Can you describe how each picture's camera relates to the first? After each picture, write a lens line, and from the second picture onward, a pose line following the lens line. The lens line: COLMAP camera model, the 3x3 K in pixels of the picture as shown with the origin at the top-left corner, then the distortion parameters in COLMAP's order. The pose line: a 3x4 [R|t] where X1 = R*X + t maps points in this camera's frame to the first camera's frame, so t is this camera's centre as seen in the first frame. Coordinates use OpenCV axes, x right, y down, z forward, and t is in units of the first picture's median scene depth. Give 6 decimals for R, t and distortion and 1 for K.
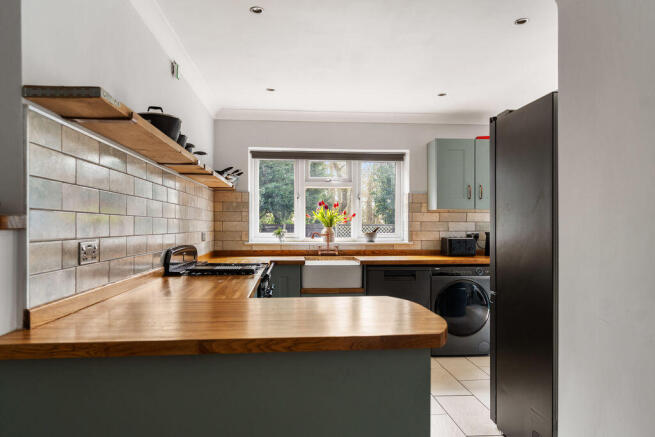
lens RADIAL K [[452.4, 0, 327.5], [0, 452.4, 218.5], [0, 0, 1]] dist [-0.001581, -0.000063]
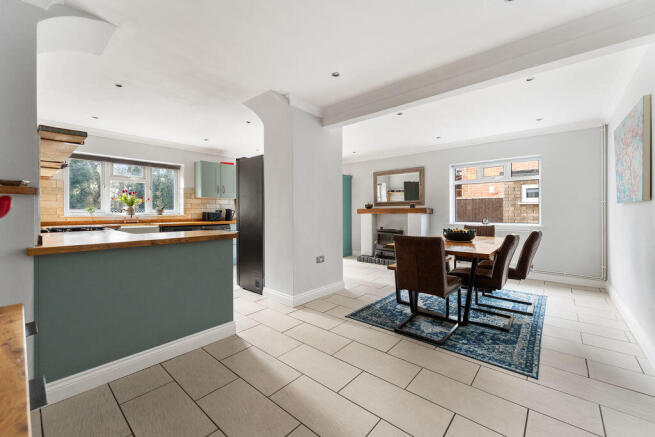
lens RADIAL K [[265.0, 0, 327.5], [0, 265.0, 218.5], [0, 0, 1]] dist [-0.000003, -0.000010]
pose [[0.730825, -0.021174, 0.682236, -0.133580], [-0.011185, 0.999013, 0.042987, 0.015503], [-0.682473, -0.039047, 0.729867, -0.193814]]
